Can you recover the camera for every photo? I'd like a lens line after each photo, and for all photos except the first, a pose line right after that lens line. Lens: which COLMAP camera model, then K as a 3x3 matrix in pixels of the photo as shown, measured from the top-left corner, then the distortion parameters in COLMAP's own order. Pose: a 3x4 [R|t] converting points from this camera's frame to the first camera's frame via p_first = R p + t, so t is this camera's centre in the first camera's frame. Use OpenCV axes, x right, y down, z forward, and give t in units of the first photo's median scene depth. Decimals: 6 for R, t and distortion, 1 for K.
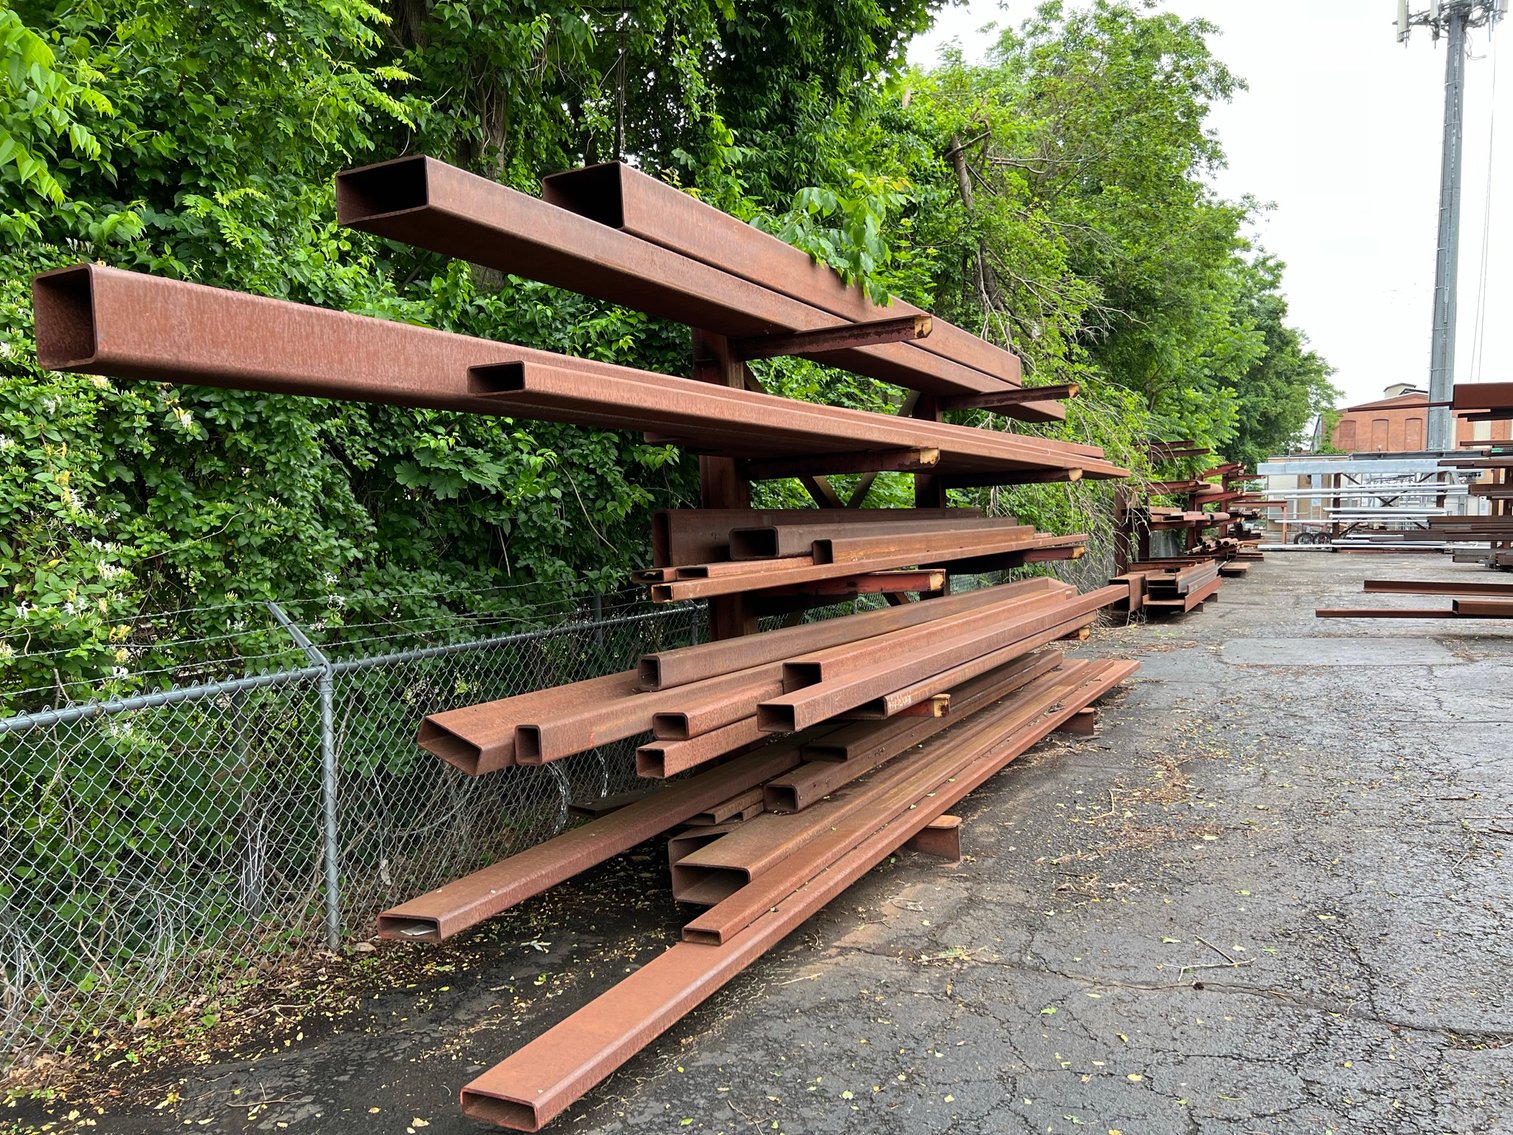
lens RADIAL K [[1143.1, 0, 758.4], [0, 1143.1, 576.5], [0, 0, 1]] dist [0.009581, -0.008741]
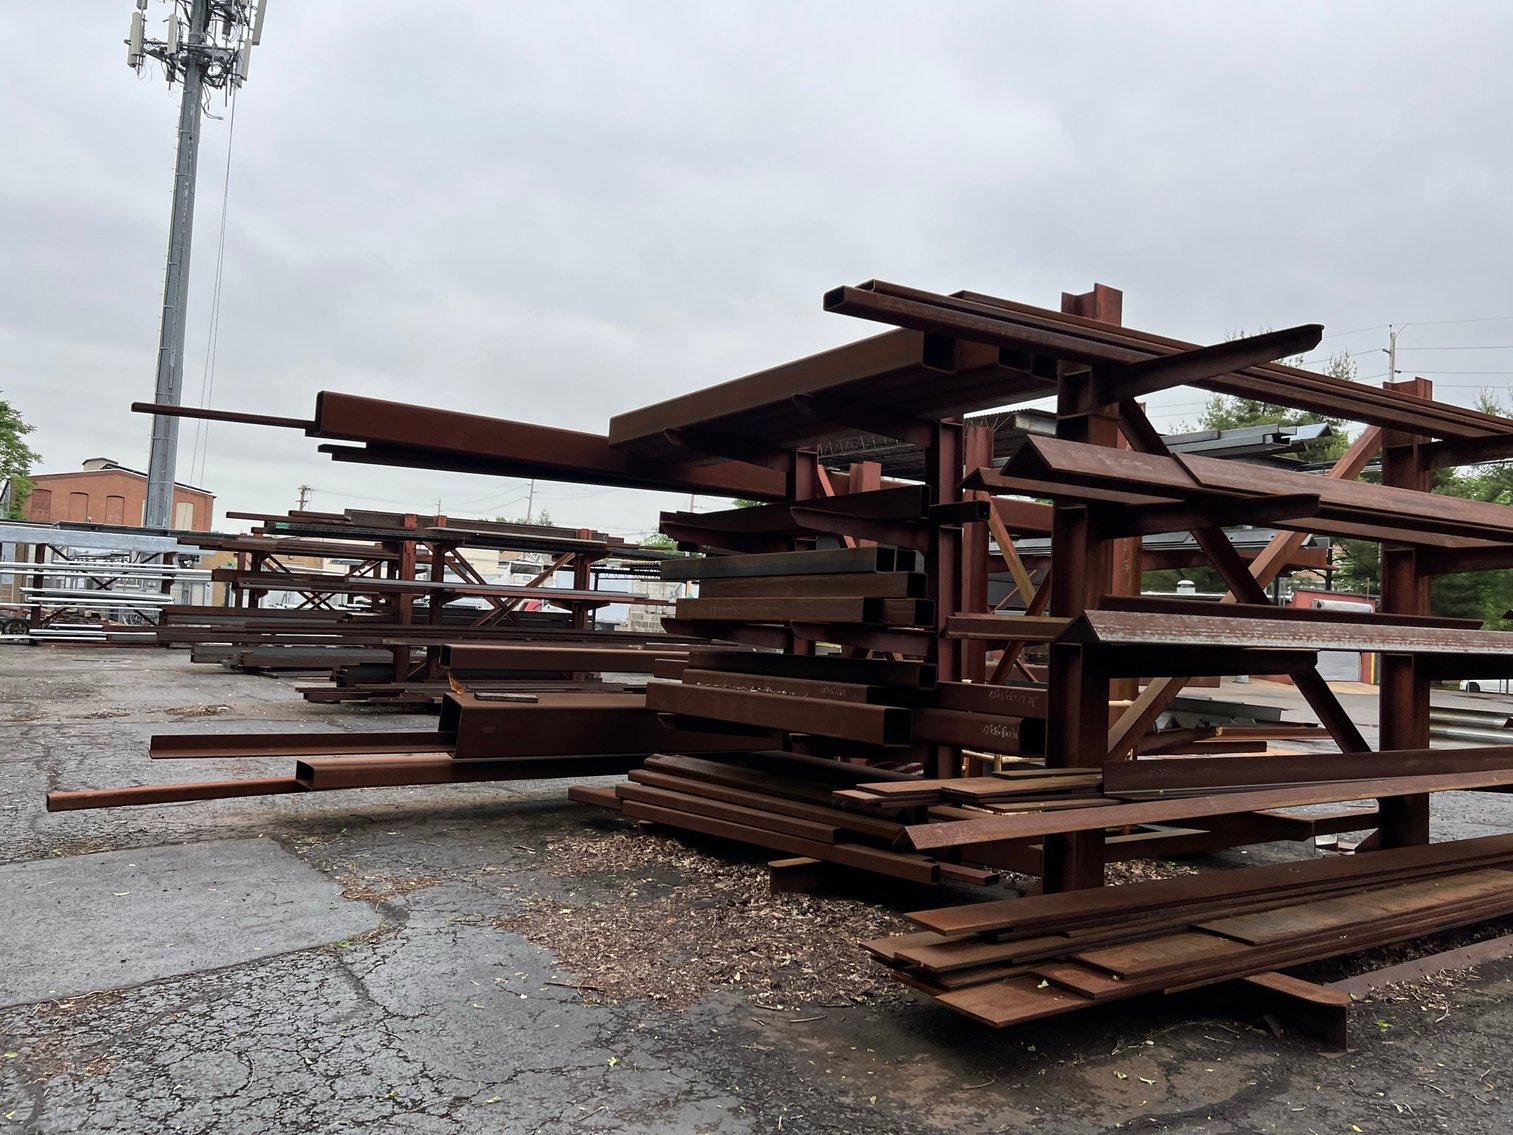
lens RADIAL K [[1143.1, 0, 759.4], [0, 1143.1, 577.4], [0, 0, 1]] dist [0.009581, -0.008741]
pose [[0.502804, 0.062894, 0.862109, 0.069727], [-0.000959, 0.997389, -0.072204, -0.009933], [-0.864400, 0.035478, 0.501552, 0.161274]]
